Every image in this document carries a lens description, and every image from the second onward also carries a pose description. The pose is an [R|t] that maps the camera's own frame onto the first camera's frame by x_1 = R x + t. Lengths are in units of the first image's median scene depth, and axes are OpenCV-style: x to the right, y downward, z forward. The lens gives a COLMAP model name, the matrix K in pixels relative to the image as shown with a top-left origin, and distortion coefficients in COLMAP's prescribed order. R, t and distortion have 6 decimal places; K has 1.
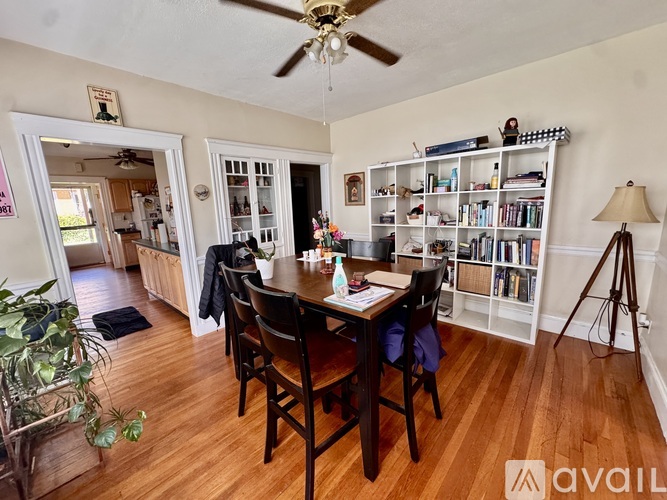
lens RADIAL K [[268.5, 0, 330.6], [0, 268.5, 249.0], [0, 0, 1]] dist [-0.001446, -0.000887]
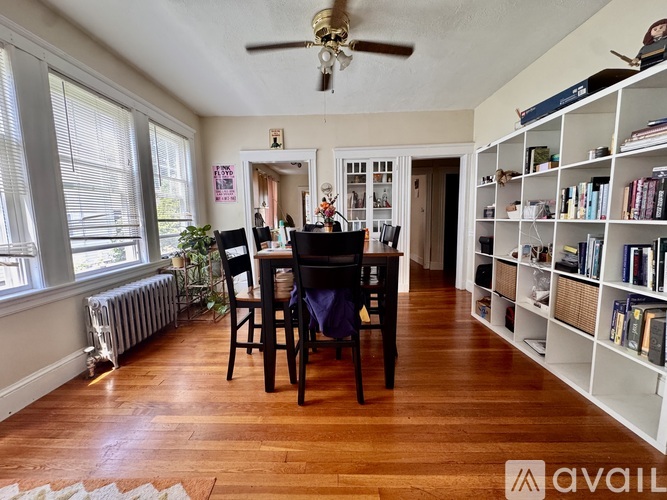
lens RADIAL K [[268.5, 0, 330.6], [0, 268.5, 249.0], [0, 0, 1]] dist [-0.001446, -0.000887]
pose [[0.647945, 0.119320, -0.752283, 0.602848], [-0.144200, 0.989009, 0.032668, 0.045260], [0.747913, 0.087312, 0.658029, 0.149048]]
